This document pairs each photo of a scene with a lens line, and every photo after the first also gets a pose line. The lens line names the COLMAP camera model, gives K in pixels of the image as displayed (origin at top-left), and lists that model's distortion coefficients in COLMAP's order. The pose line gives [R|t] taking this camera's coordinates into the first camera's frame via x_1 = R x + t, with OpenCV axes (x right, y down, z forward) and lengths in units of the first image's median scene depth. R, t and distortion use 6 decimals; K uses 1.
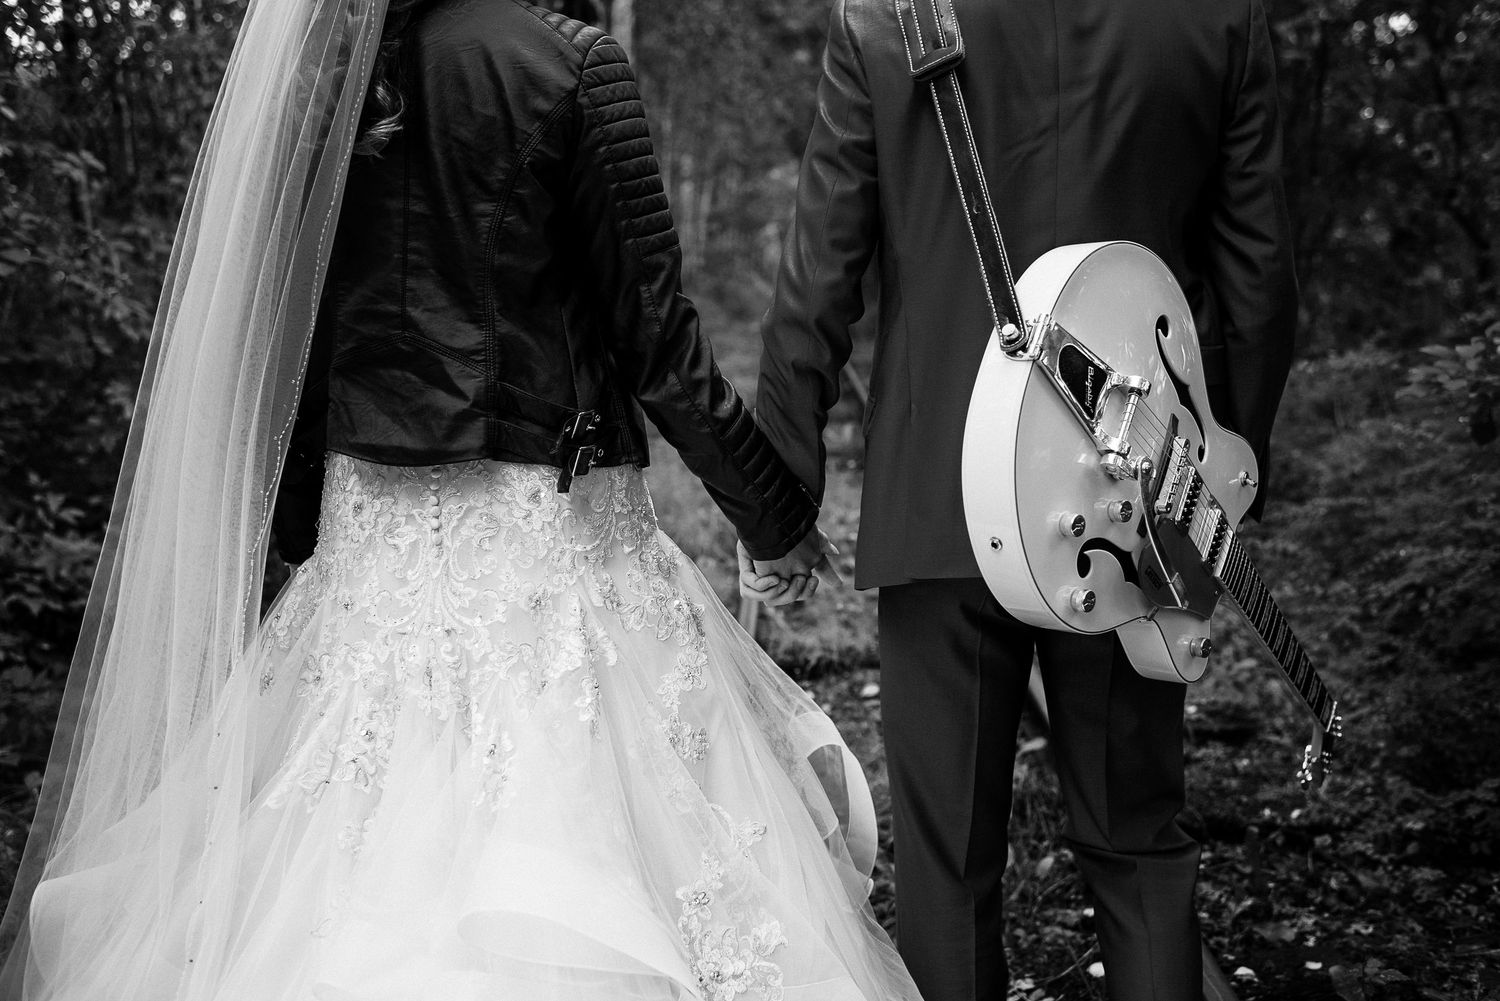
lens RADIAL K [[1650.5, 0, 750.0], [0, 1650.5, 500.5], [0, 0, 1]] dist [-0.109218, -0.003917]
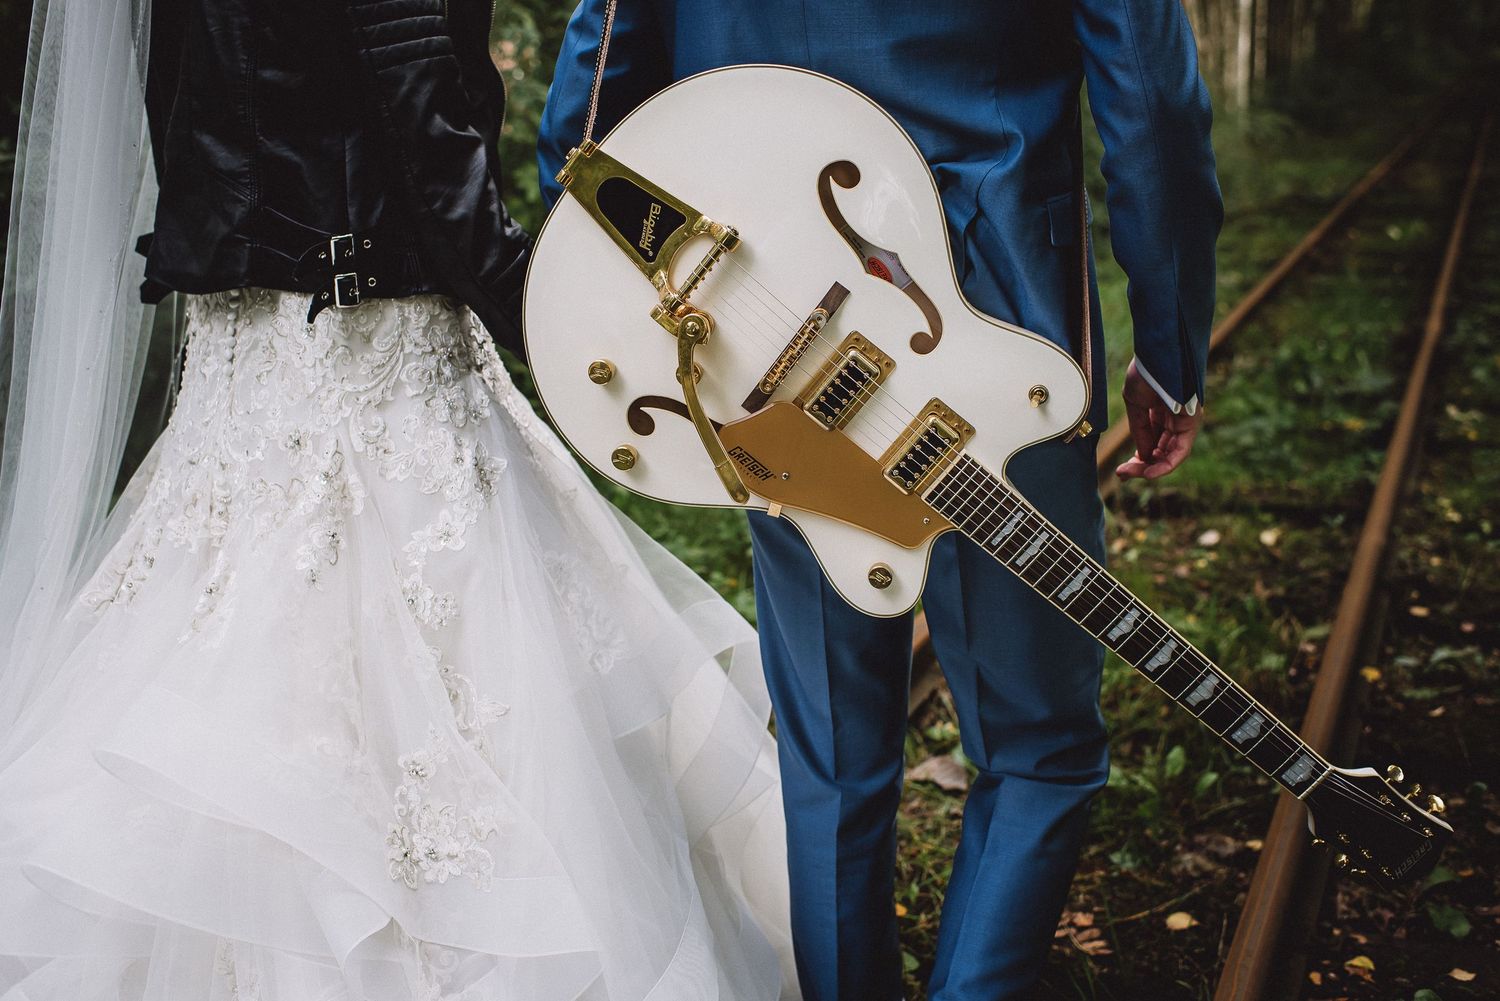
lens RADIAL K [[1650.5, 0, 750.0], [0, 1650.5, 500.5], [0, 0, 1]] dist [-0.109218, -0.003917]
pose [[0.940453, 0.089249, -0.327998, 0.435102], [-0.056881, 0.992630, 0.107005, -0.021179], [0.335131, -0.081976, 0.938598, 0.192745]]
